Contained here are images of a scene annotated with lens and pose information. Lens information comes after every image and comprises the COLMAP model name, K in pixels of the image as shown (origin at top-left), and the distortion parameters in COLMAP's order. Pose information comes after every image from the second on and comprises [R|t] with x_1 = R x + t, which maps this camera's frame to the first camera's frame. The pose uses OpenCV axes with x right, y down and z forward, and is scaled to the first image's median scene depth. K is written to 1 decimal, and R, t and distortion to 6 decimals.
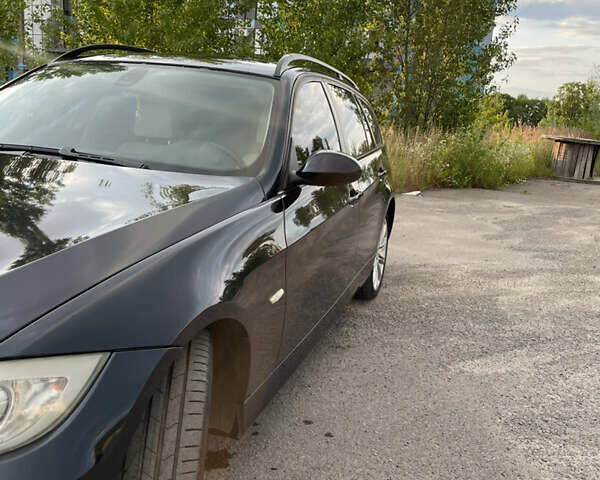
lens RADIAL K [[641.0, 0, 300.0], [0, 641.0, 240.0], [0, 0, 1]] dist [-0.075505, 0.020661]
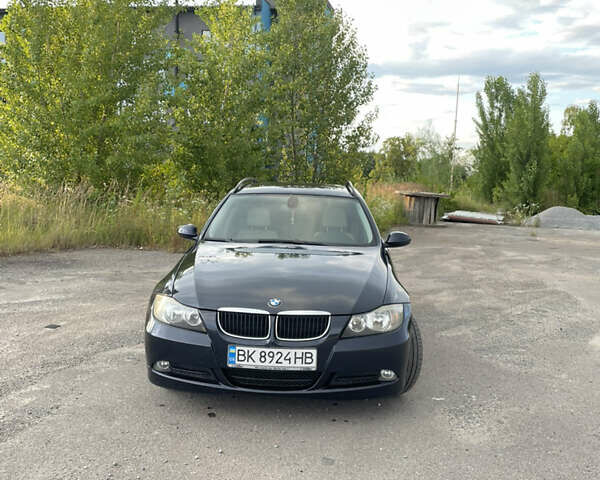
lens RADIAL K [[641.0, 0, 300.0], [0, 641.0, 240.0], [0, 0, 1]] dist [-0.075505, 0.020661]
pose [[0.962339, -0.064686, 0.264045, -0.152933], [0.084955, 0.994192, -0.066070, 0.000190], [-0.258237, 0.086014, 0.962245, -0.187623]]
